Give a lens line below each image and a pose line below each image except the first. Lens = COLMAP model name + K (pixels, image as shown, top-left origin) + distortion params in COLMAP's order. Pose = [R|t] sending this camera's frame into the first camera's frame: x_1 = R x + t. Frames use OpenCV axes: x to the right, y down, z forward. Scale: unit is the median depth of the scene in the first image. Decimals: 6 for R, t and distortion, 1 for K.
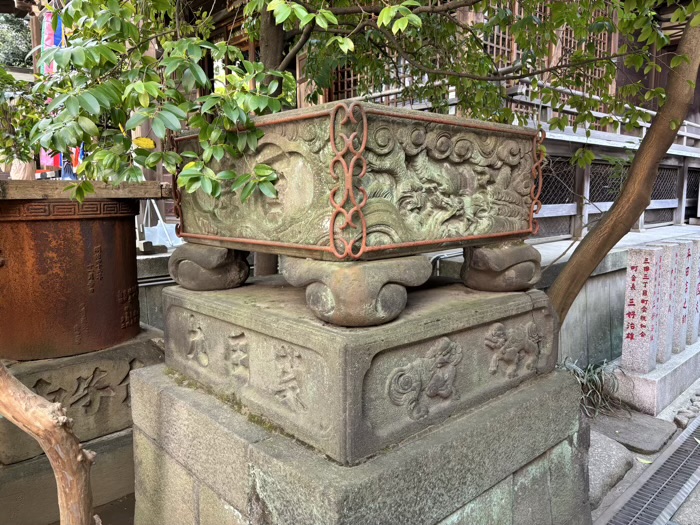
lens RADIAL K [[533.8, 0, 351.2], [0, 533.8, 260.1], [0, 0, 1]] dist [0.076525, -0.082148]
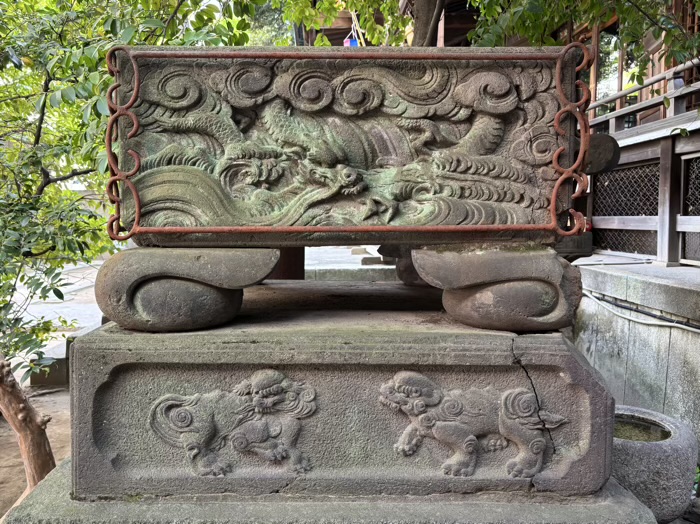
lens RADIAL K [[533.8, 0, 351.2], [0, 533.8, 259.6], [0, 0, 1]] dist [0.076525, -0.082148]
pose [[0.734583, 0.050036, -0.676672, 0.670036], [-0.087616, 0.995923, -0.021471, 0.010583], [0.672839, 0.075059, 0.735972, 0.535422]]
